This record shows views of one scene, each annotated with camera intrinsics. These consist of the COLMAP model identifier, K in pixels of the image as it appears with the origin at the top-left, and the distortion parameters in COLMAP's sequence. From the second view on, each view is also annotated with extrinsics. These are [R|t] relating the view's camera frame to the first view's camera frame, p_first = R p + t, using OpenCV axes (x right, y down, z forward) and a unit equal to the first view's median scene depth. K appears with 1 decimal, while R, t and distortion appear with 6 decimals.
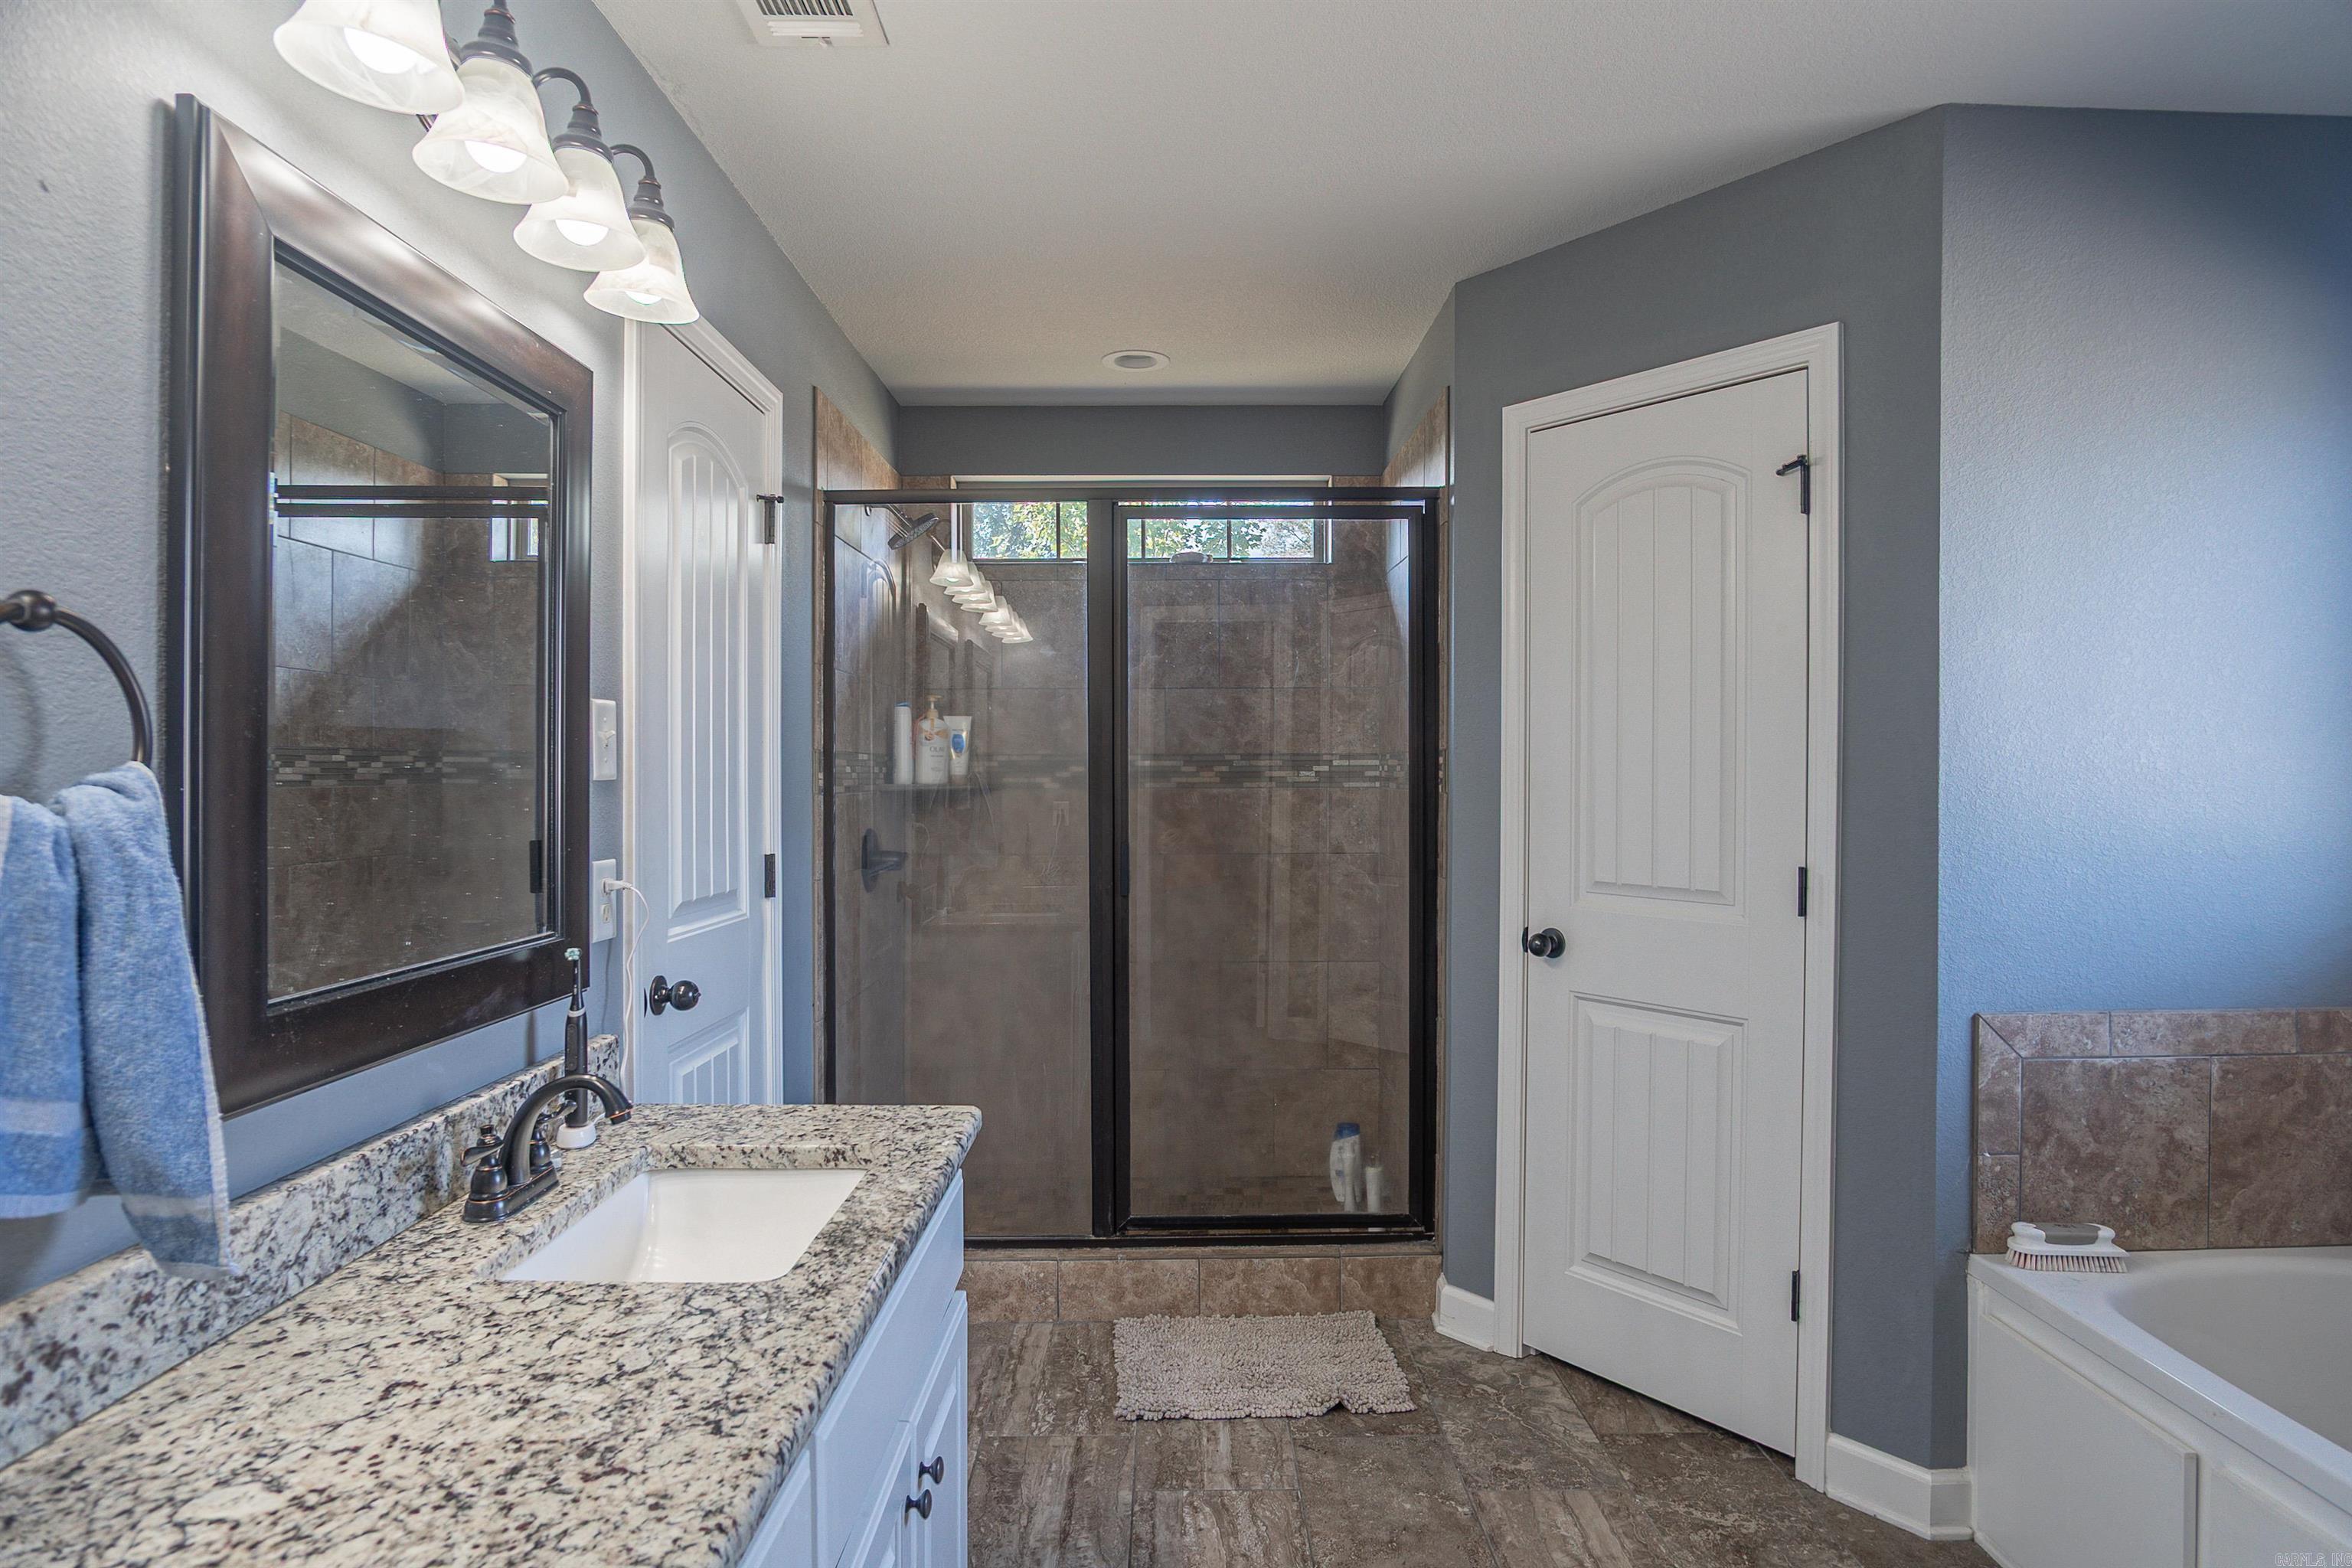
lens RADIAL K [[1285.5, 0, 1180.6], [0, 1285.5, 777.9], [0, 0, 1]] dist [-0.004628, 0.000887]
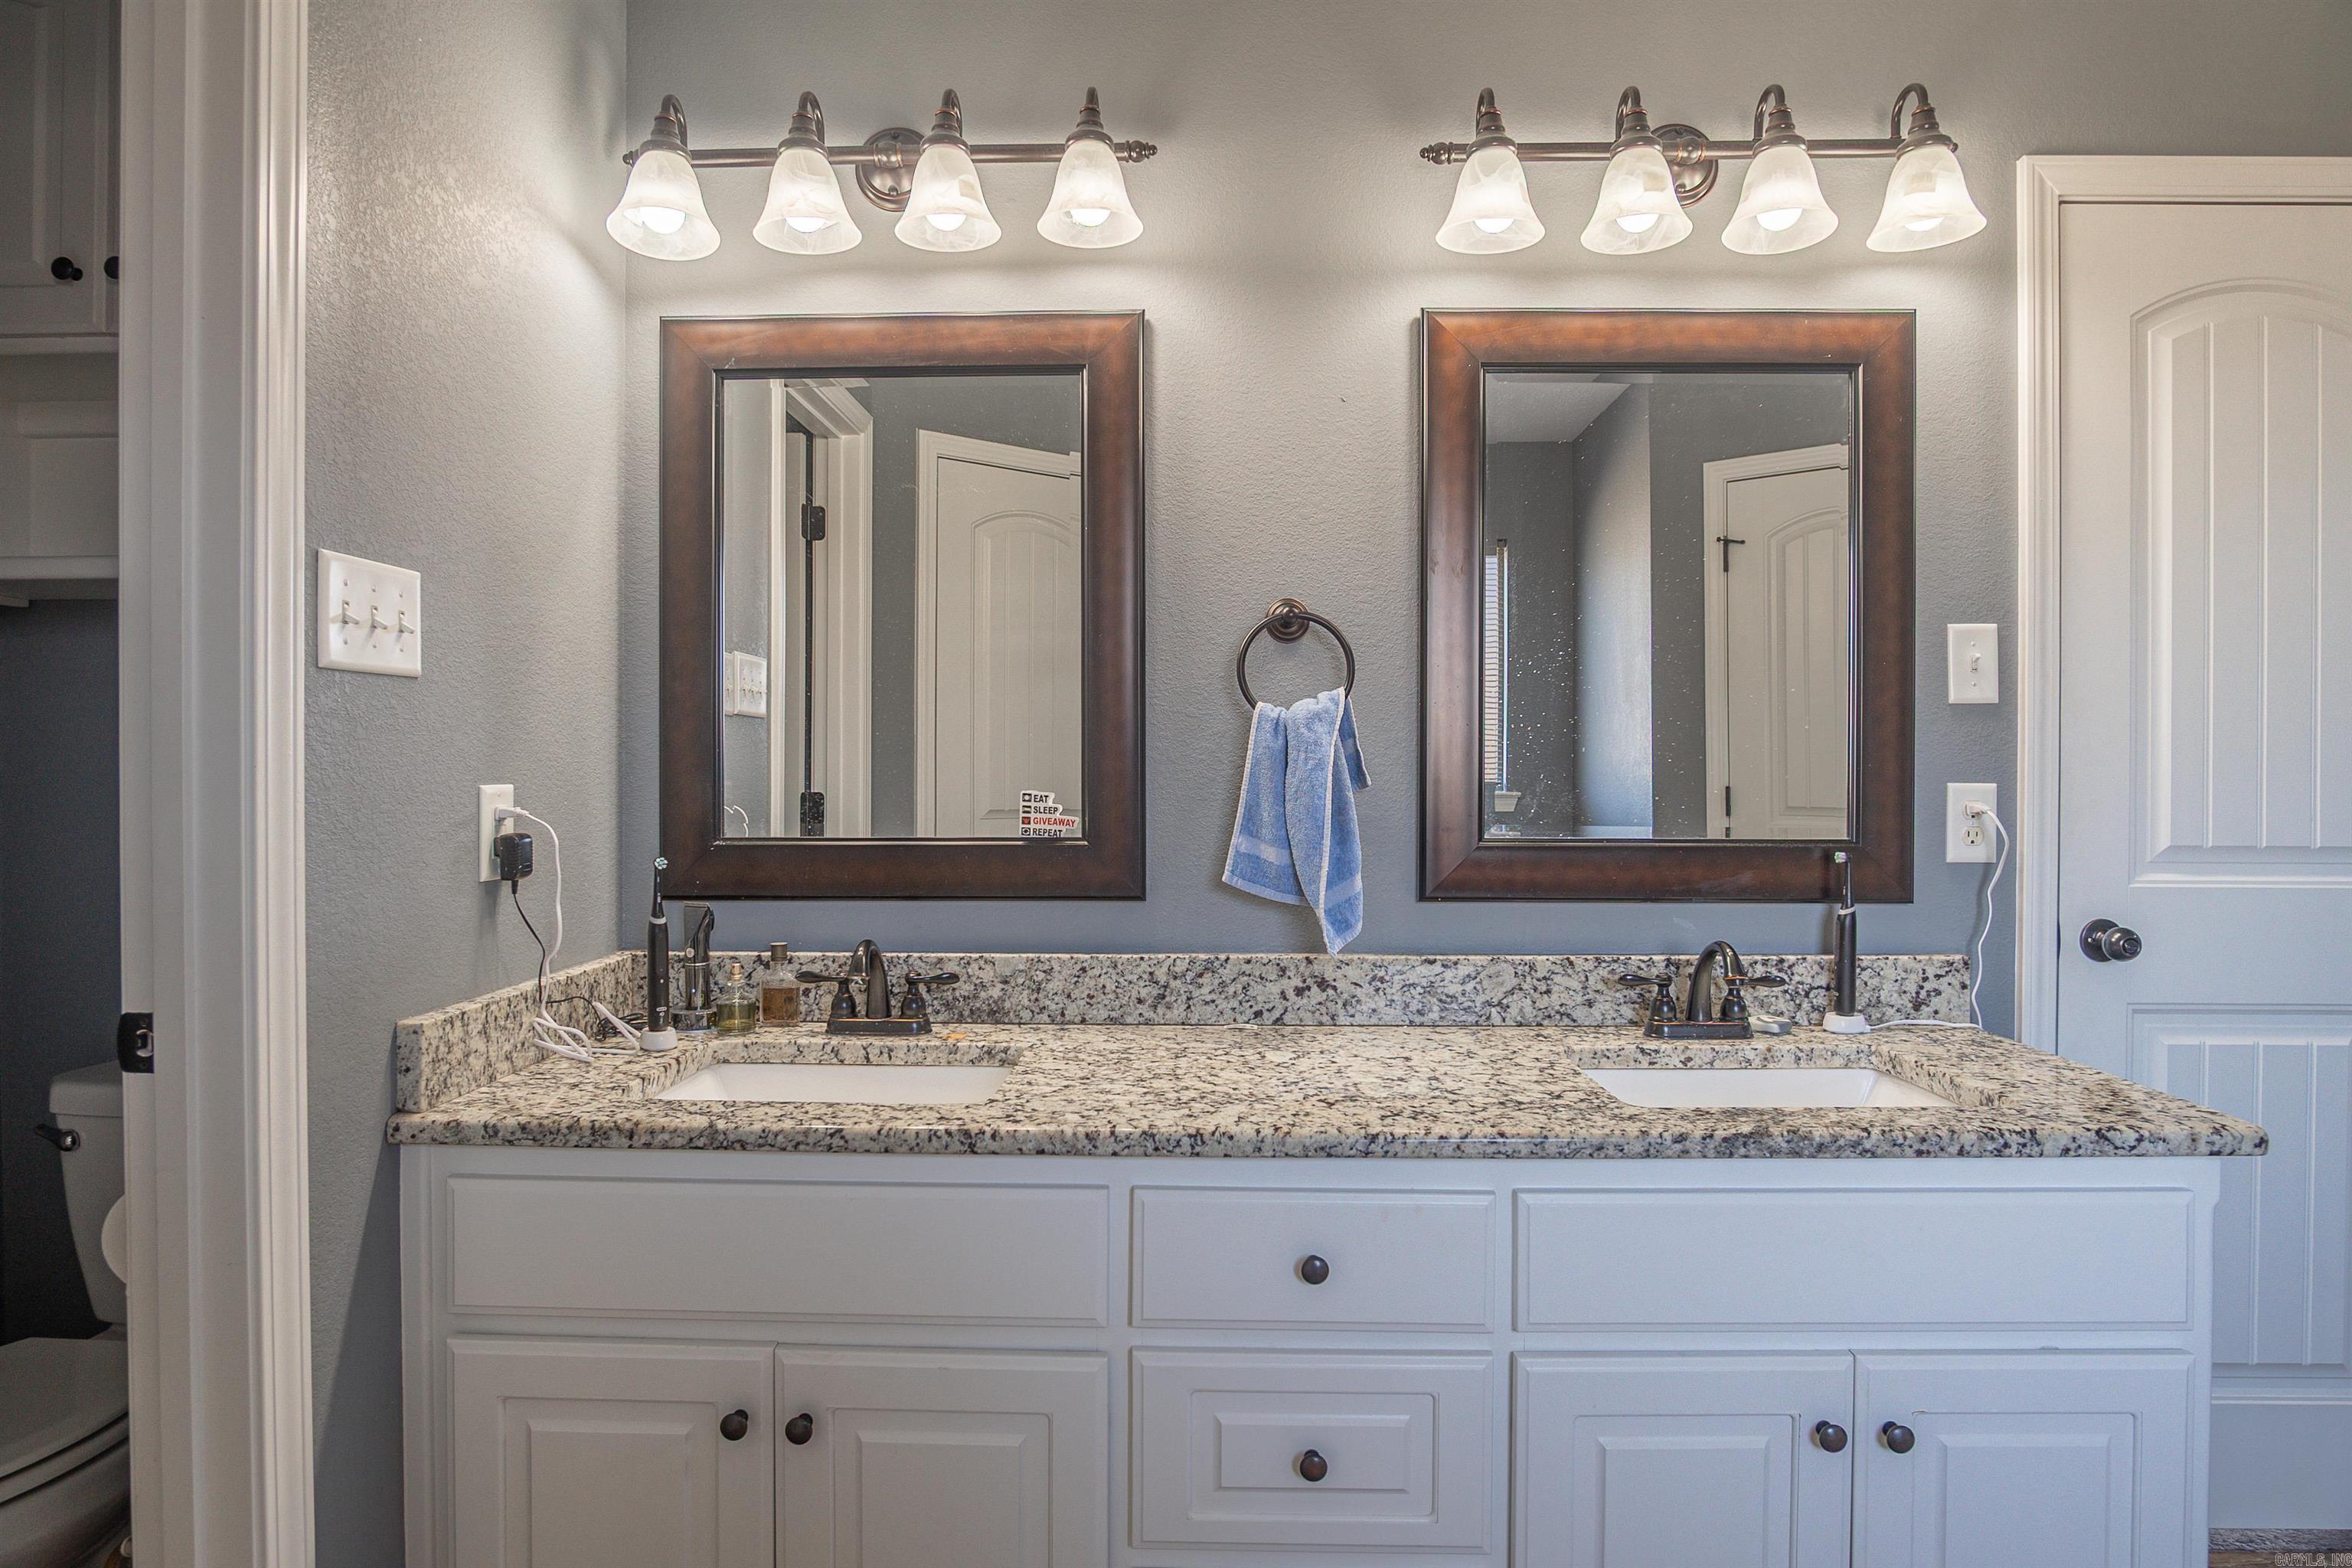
lens RADIAL K [[1285.5, 0, 1174.0], [0, 1285.5, 776.7], [0, 0, 1]] dist [-0.004628, 0.000887]
pose [[-0.019281, 0.002430, -0.999811, 0.899343], [-0.005296, 0.999983, 0.002533, 0.096774], [0.999800, 0.005343, -0.019267, 0.636634]]
